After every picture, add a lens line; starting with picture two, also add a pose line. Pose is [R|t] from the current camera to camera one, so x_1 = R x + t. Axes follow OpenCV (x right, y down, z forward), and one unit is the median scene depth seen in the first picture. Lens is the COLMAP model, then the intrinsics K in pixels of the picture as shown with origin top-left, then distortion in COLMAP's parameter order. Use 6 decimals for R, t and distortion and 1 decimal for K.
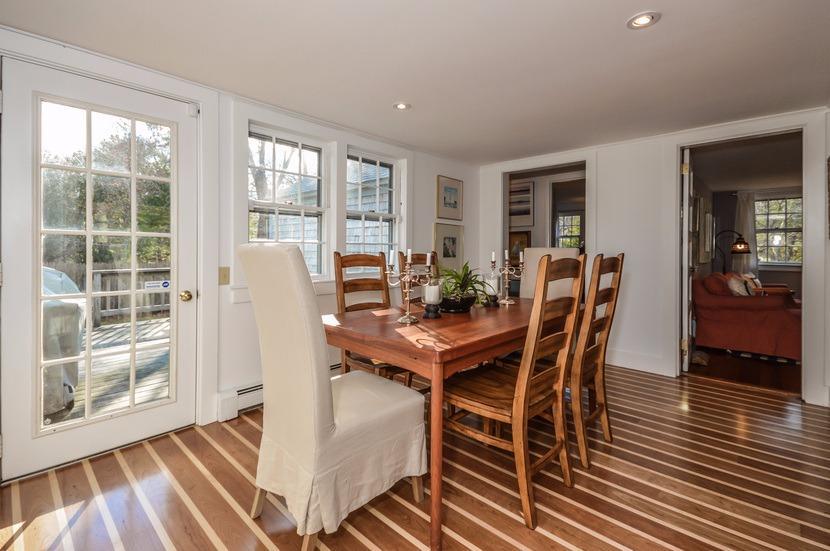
lens RADIAL K [[388.2, 0, 384.5], [0, 388.2, 266.1], [0, 0, 1]] dist [0.002021, -0.000497]
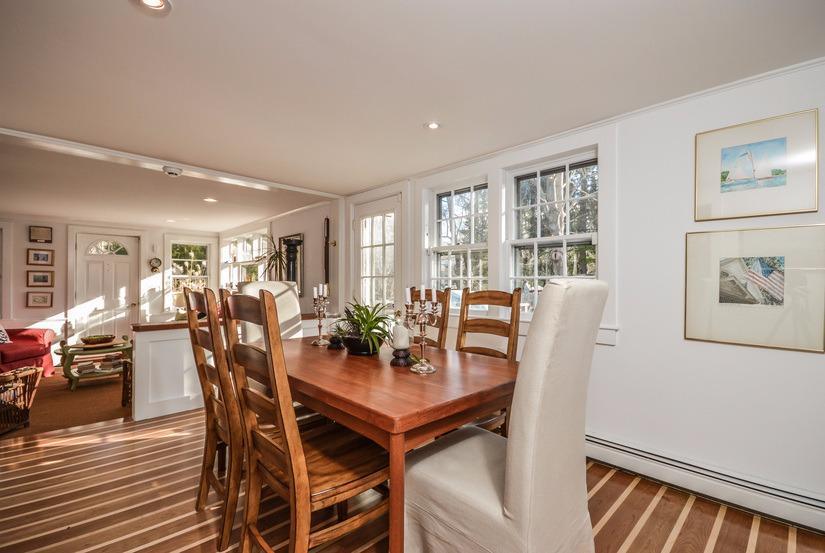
lens RADIAL K [[380.8, 0, 412.5], [0, 380.8, 276.5], [0, 0, 1]] dist [0.011727, 0.000672]
pose [[-0.026678, -0.024469, -0.999345, 0.755376], [-0.042993, 0.998803, -0.023308, -0.033992], [0.998719, 0.042343, -0.027698, 0.796019]]
